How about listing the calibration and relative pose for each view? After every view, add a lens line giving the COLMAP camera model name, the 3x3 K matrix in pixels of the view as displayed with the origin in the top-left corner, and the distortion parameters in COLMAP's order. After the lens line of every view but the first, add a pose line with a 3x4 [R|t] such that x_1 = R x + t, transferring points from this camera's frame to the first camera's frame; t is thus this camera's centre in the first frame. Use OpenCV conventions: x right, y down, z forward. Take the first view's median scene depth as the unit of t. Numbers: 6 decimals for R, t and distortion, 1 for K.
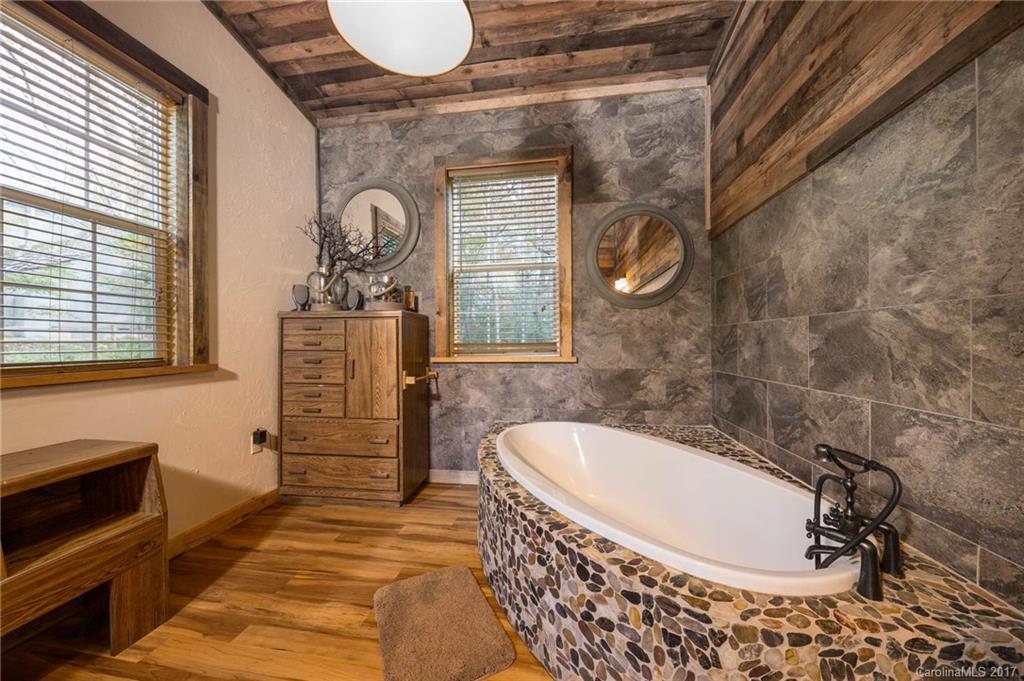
lens RADIAL K [[355.2, 0, 511.1], [0, 355.2, 343.2], [0, 0, 1]] dist [0.003151, -0.001204]
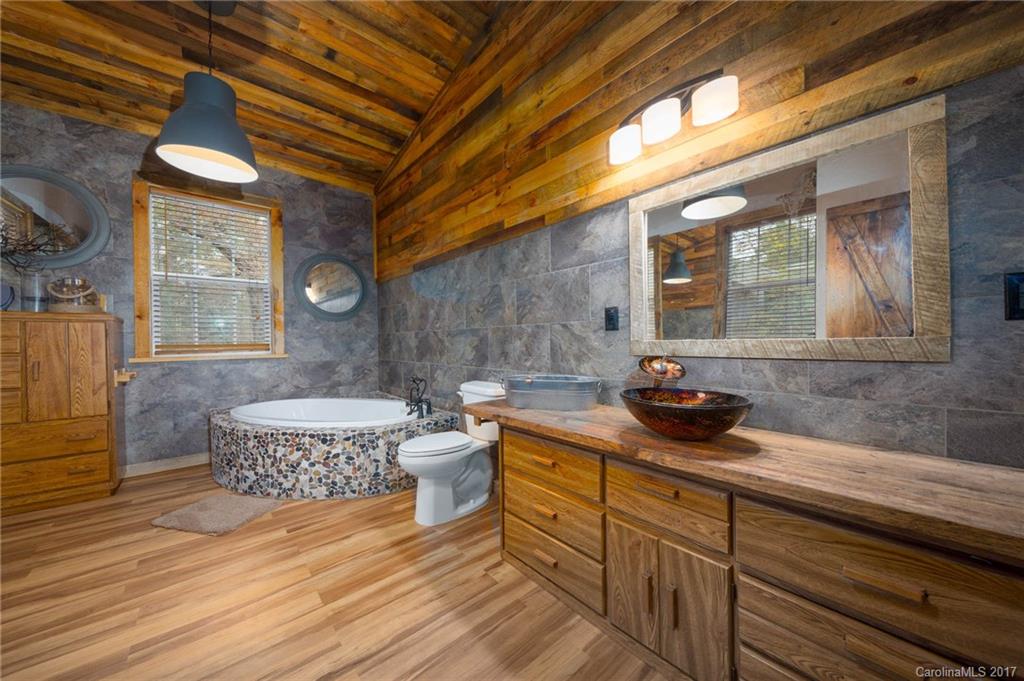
lens RADIAL K [[355.2, 0, 515.1], [0, 355.2, 344.0], [0, 0, 1]] dist [0.003151, -0.001204]
pose [[0.644012, -0.004593, 0.765001, -0.380493], [0.007861, 0.999969, -0.000614, 0.009174], [-0.764975, 0.006409, 0.644028, -0.720557]]
